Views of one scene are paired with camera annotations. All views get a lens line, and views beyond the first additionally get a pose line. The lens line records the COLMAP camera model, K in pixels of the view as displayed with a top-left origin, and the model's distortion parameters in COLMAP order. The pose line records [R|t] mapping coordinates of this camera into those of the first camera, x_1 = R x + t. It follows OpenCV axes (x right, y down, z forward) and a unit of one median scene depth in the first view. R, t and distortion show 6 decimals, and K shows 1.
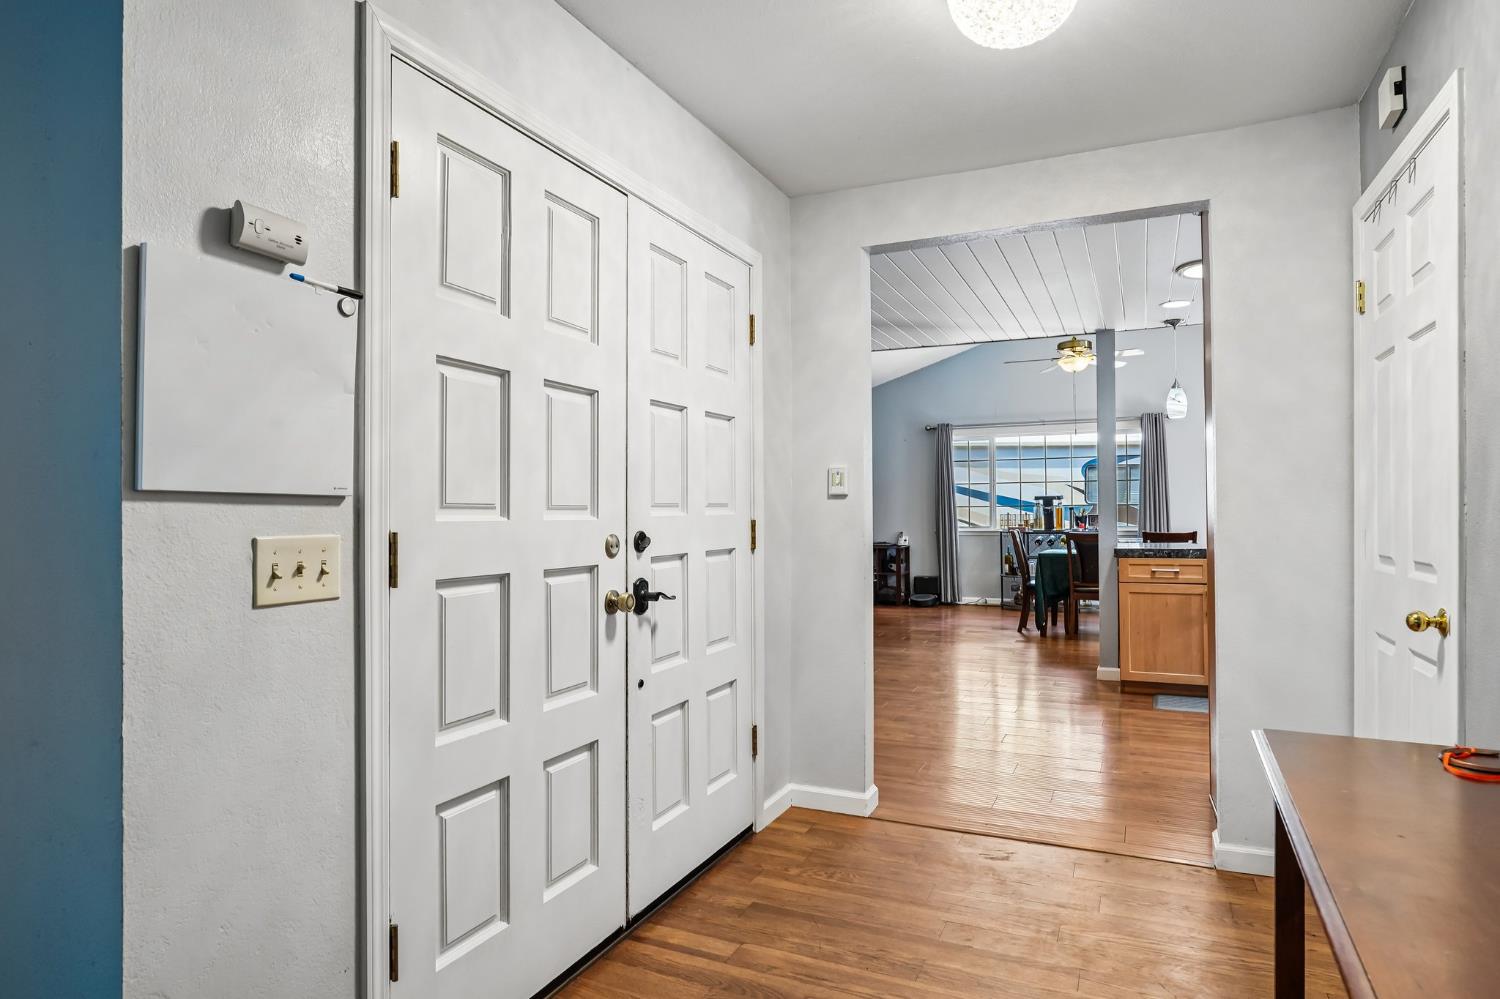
lens RADIAL K [[849.9, 0, 750.0], [0, 849.9, 499.5], [0, 0, 1]] dist [0.005013, 0.001977]
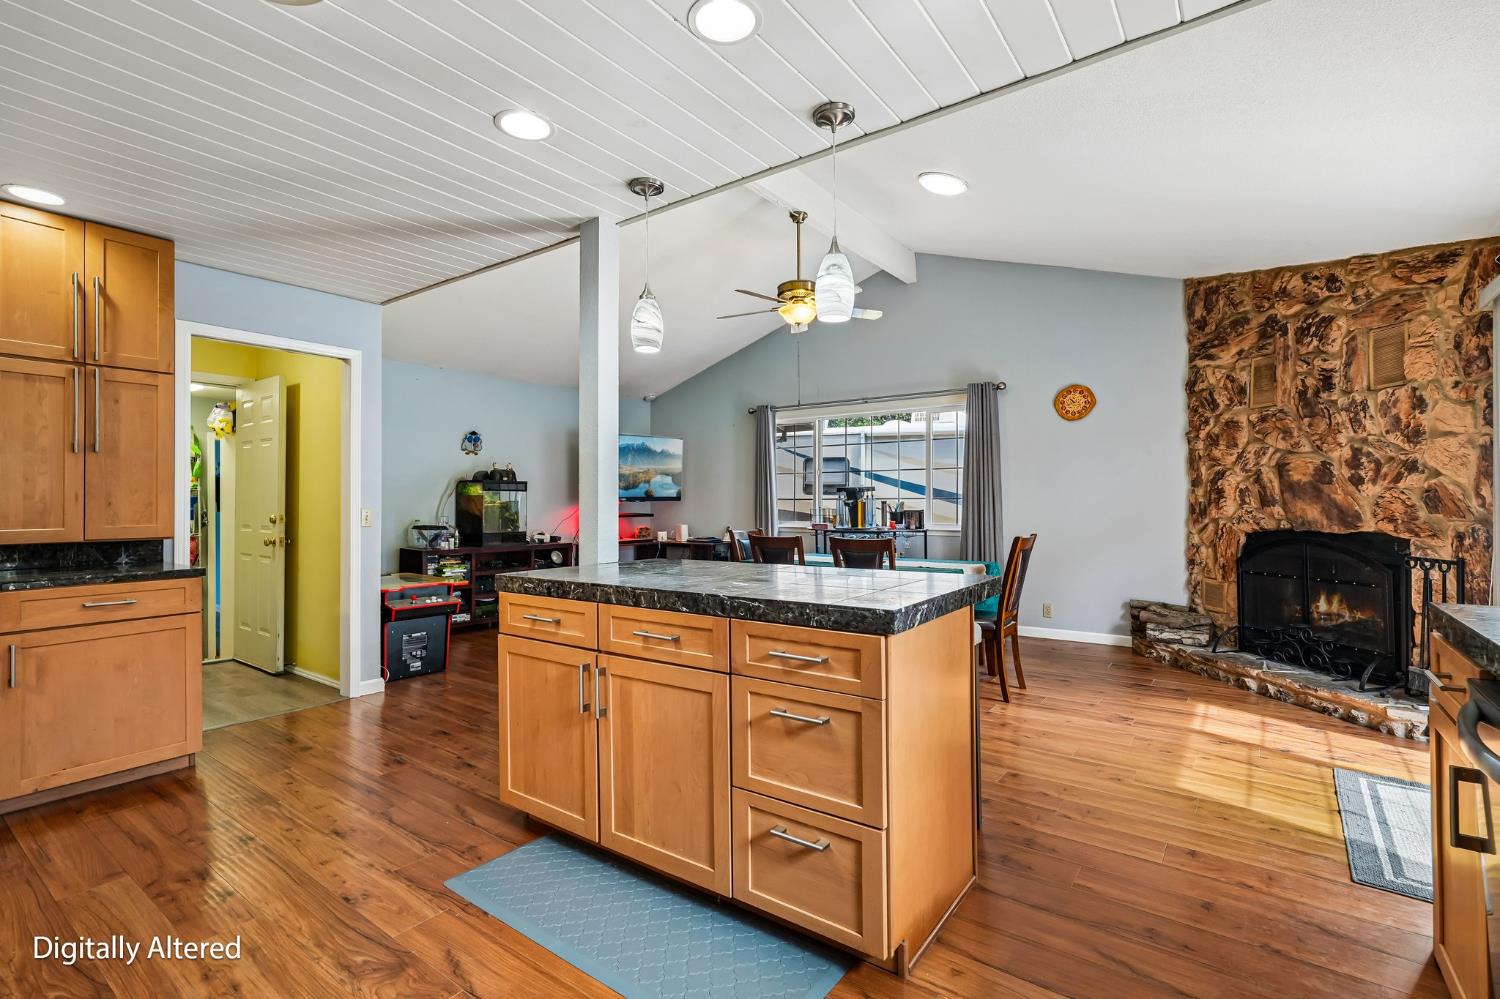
lens RADIAL K [[702.3, 0, 750.0], [0, 702.3, 499.5], [0, 0, 1]] dist [0.002417, 0.000486]
pose [[0.979200, -0.000571, -0.202897, 0.363835], [0.002533, 0.999953, 0.009408, 0.000913], [0.202882, -0.009727, 0.979155, 0.293429]]
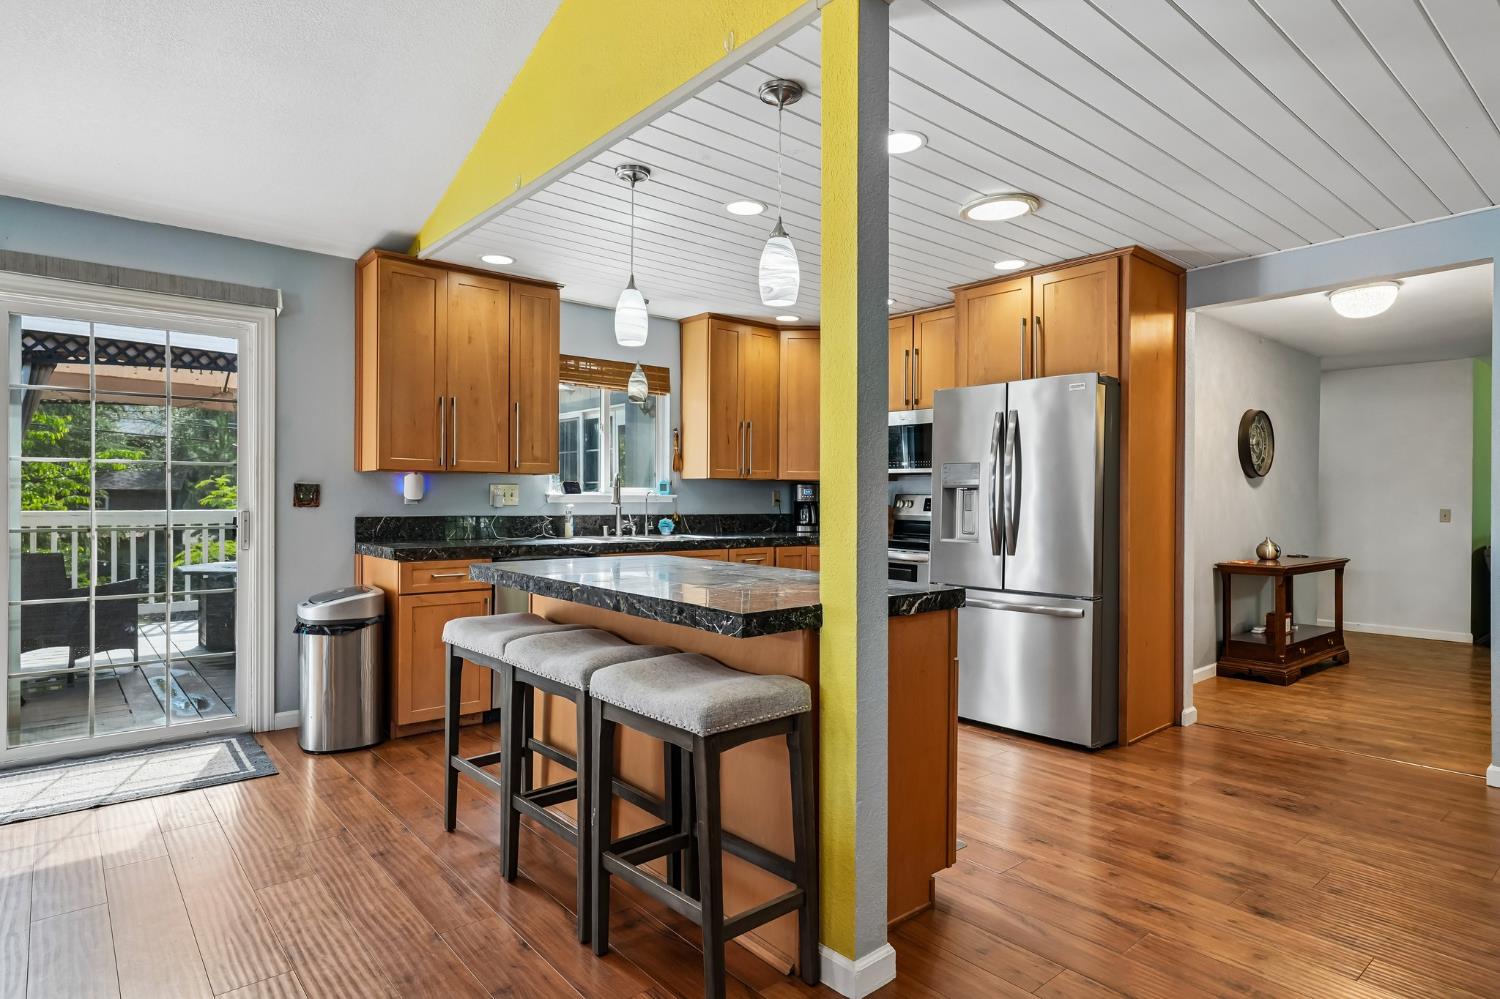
lens RADIAL K [[849.9, 0, 750.0], [0, 849.9, 499.5], [0, 0, 1]] dist [0.005013, 0.001977]
pose [[-0.912562, -0.001506, 0.408937, 0.177243], [-0.006415, 0.999923, -0.010633, 0.007329], [-0.408889, -0.012327, -0.912501, 0.777036]]
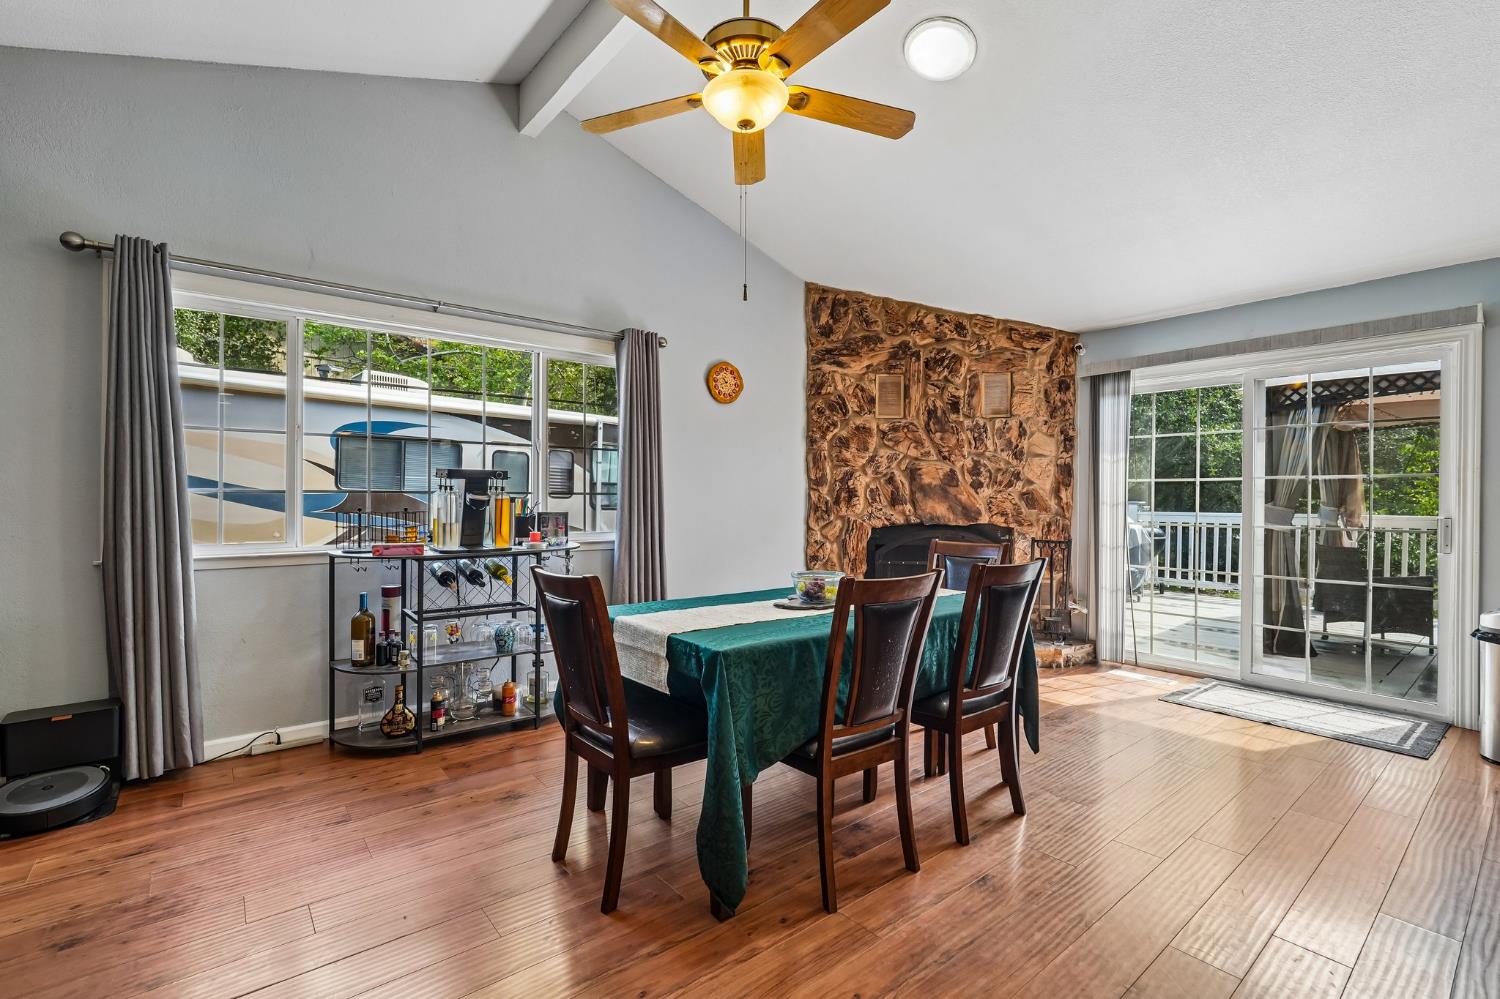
lens RADIAL K [[683.9, 0, 759.3], [0, 683.9, 499.1], [0, 0, 1]] dist [-0.001616, 0.000240]
pose [[0.431610, 0.003101, 0.902055, 0.093093], [-0.019285, 0.999797, 0.005791, 0.005518], [-0.901854, -0.019895, 0.431582, 0.674464]]
